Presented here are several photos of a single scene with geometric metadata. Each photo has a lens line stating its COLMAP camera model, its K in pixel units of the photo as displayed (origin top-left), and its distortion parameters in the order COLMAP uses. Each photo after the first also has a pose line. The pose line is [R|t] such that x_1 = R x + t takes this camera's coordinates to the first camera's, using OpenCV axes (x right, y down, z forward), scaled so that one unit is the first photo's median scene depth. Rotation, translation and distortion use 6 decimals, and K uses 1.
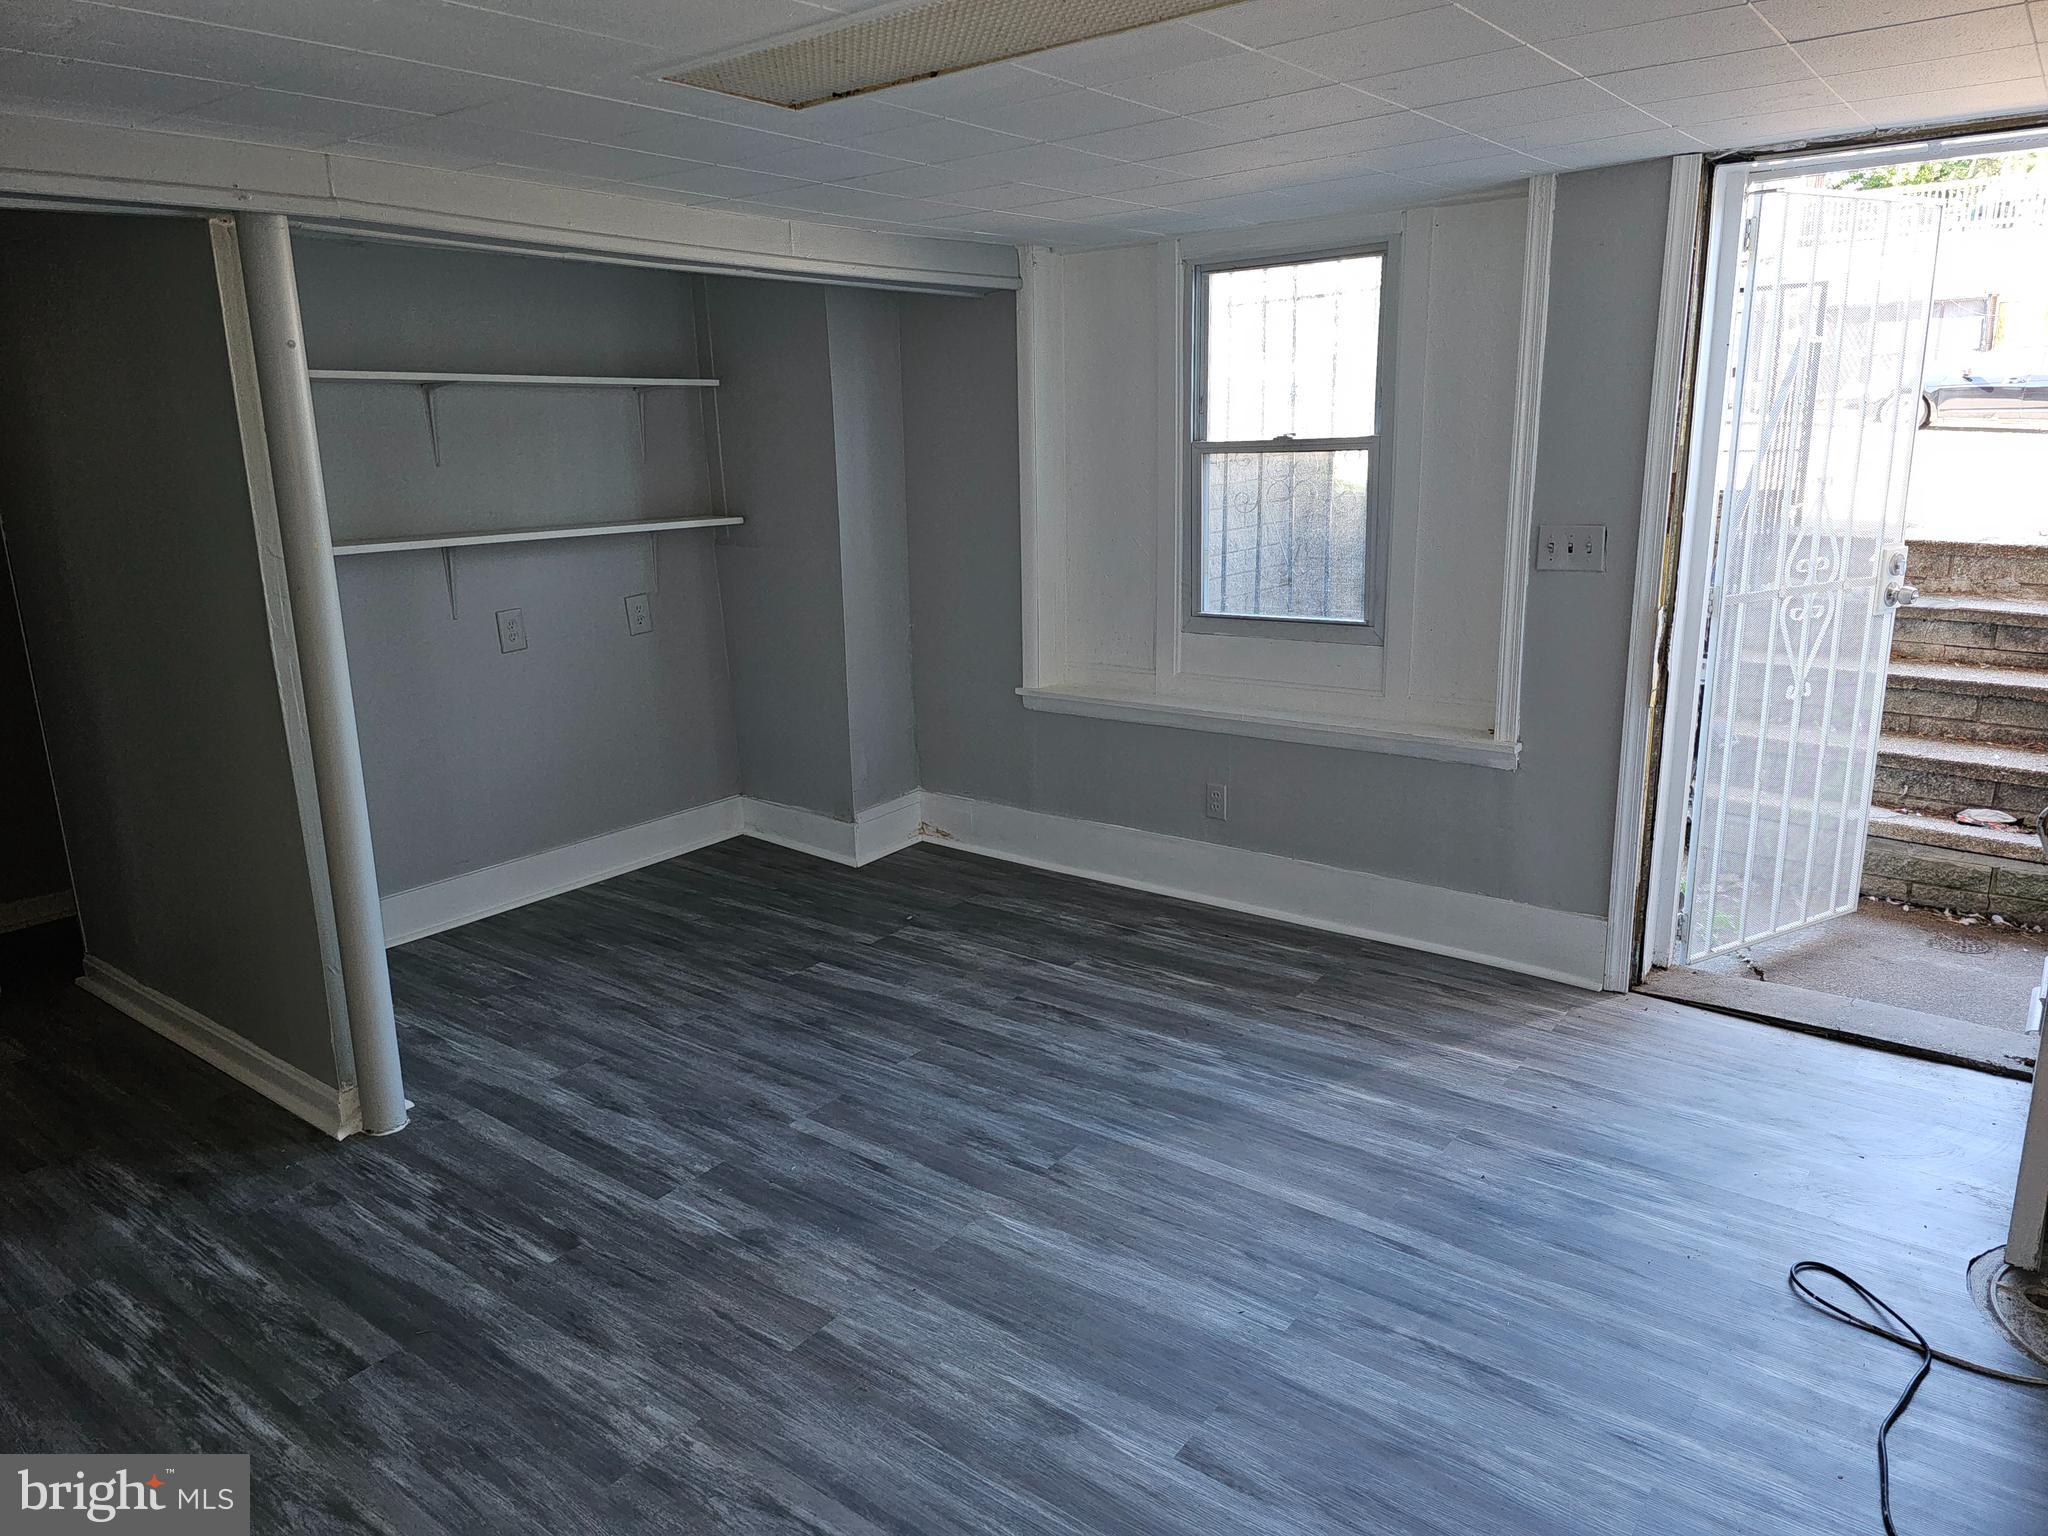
lens RADIAL K [[1374.9, 0, 1013.9], [0, 1374.9, 753.8], [0, 0, 1]] dist [0.058464, -0.049289]
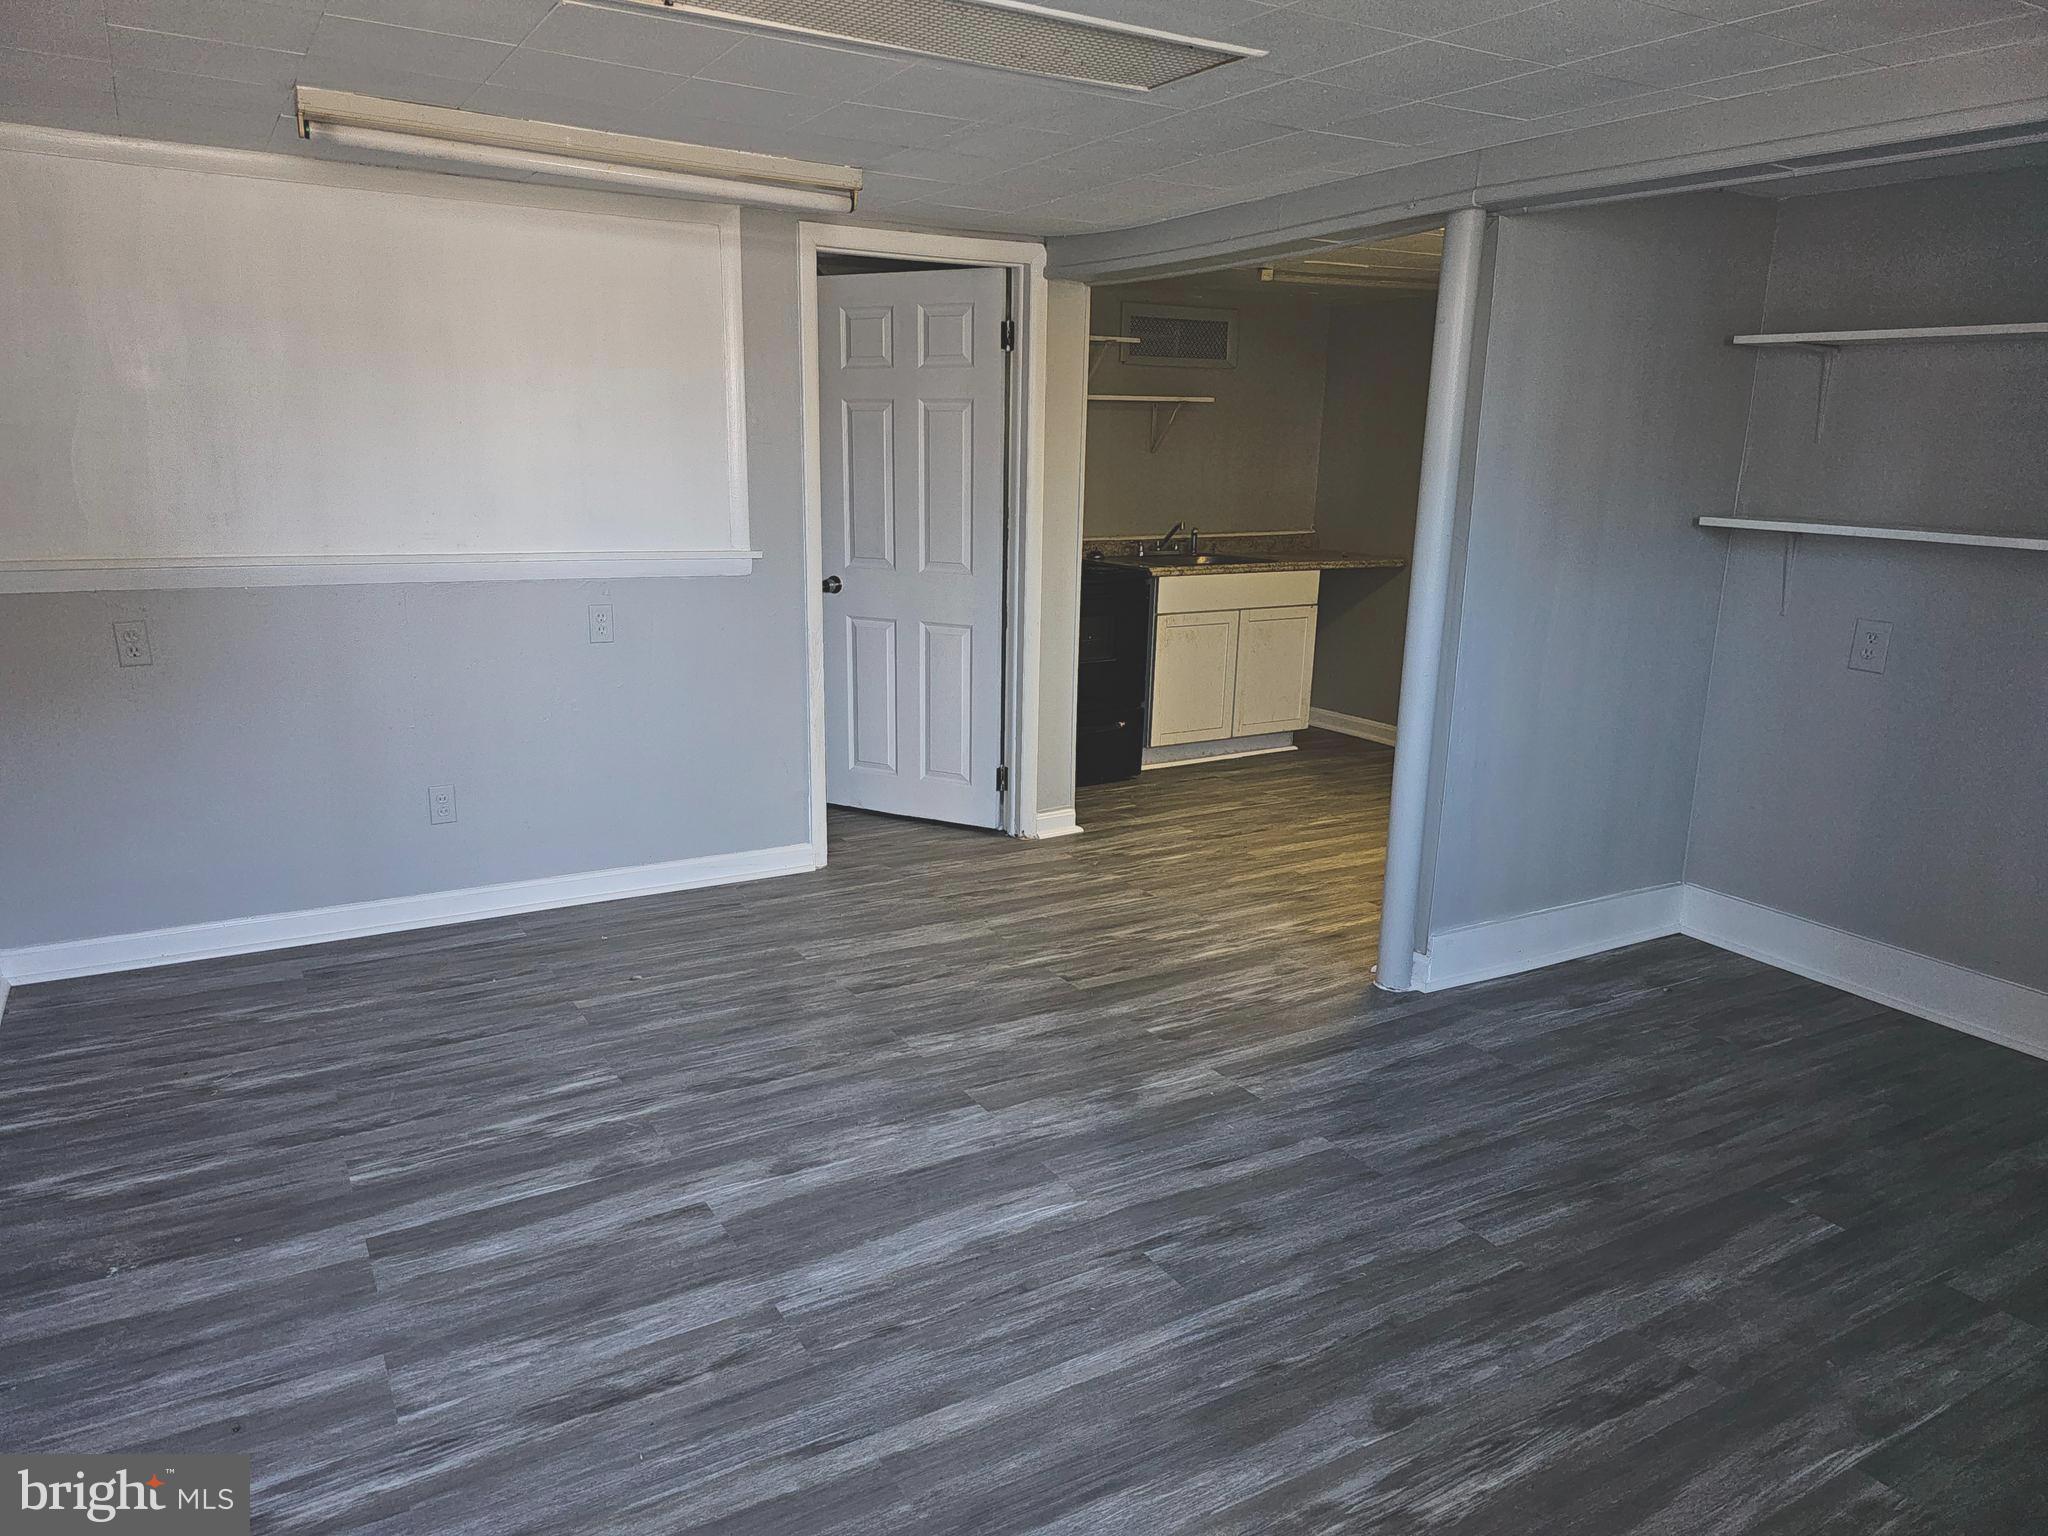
lens RADIAL K [[1377.2, 0, 985.4], [0, 1377.2, 808.2], [0, 0, 1]] dist [0.077390, -0.080500]
pose [[-0.389137, 0.257356, -0.884500, 0.598336], [-0.224855, 0.904600, 0.362130, -0.190236], [0.893315, 0.339803, -0.294146, 0.850410]]
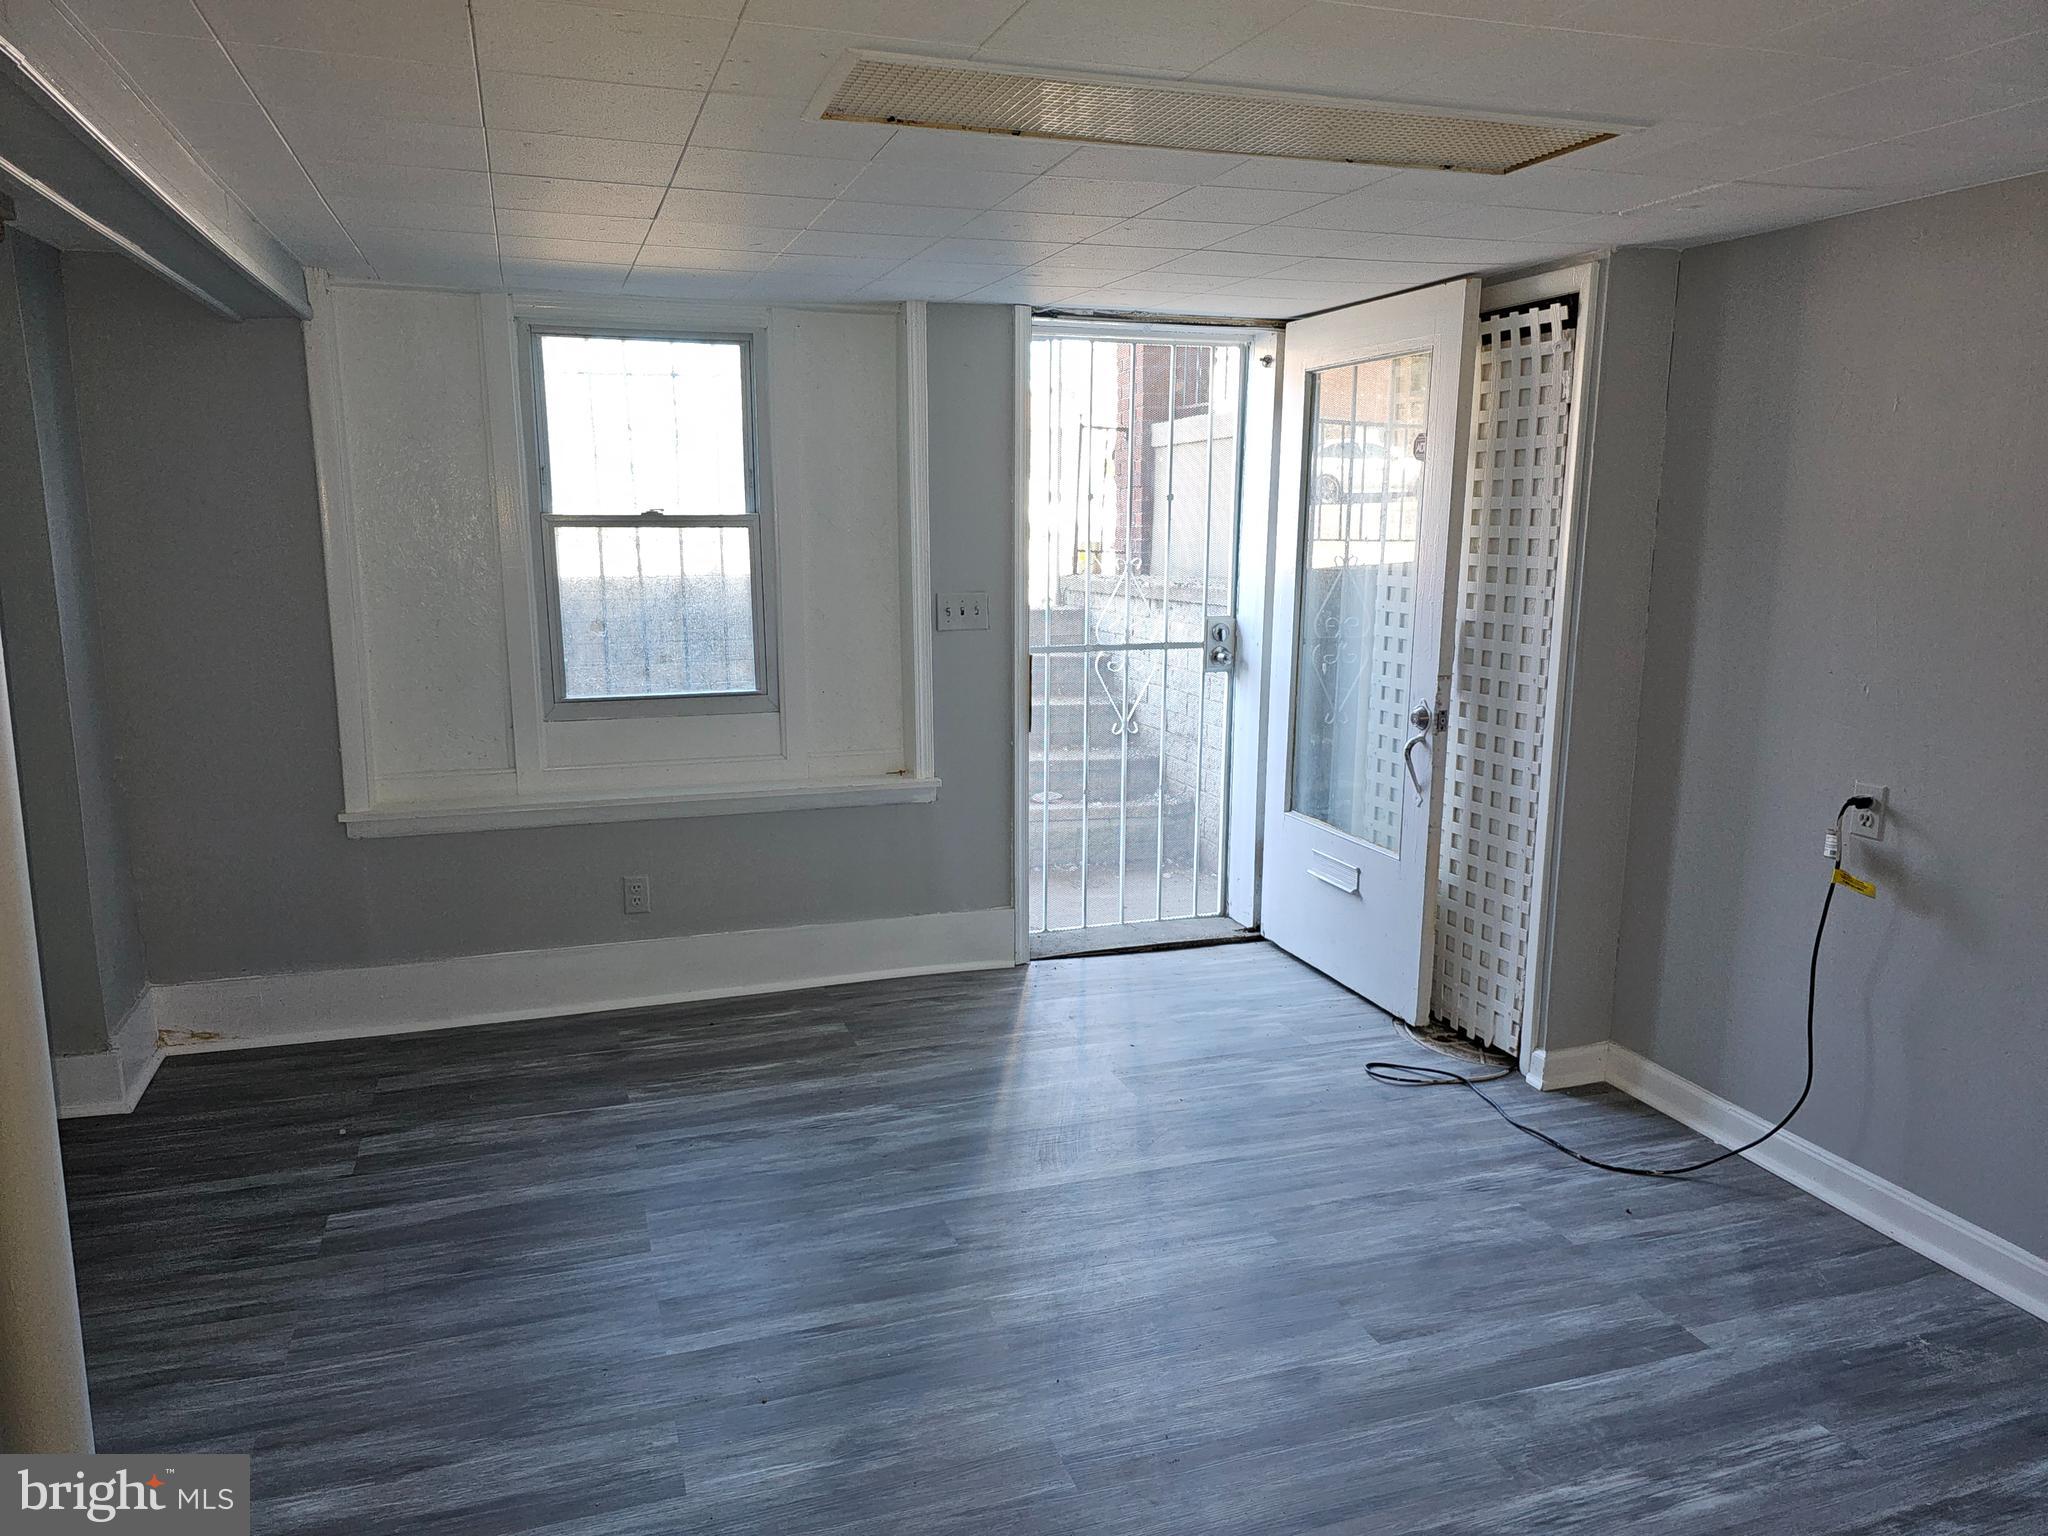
lens RADIAL K [[1374.9, 0, 1013.9], [0, 1374.9, 753.8], [0, 0, 1]] dist [0.058464, -0.049289]
pose [[0.555606, -0.119149, 0.822864, -0.565537], [0.175329, 0.984214, 0.024129, -0.044666], [-0.812749, 0.130866, 0.567726, 0.294149]]
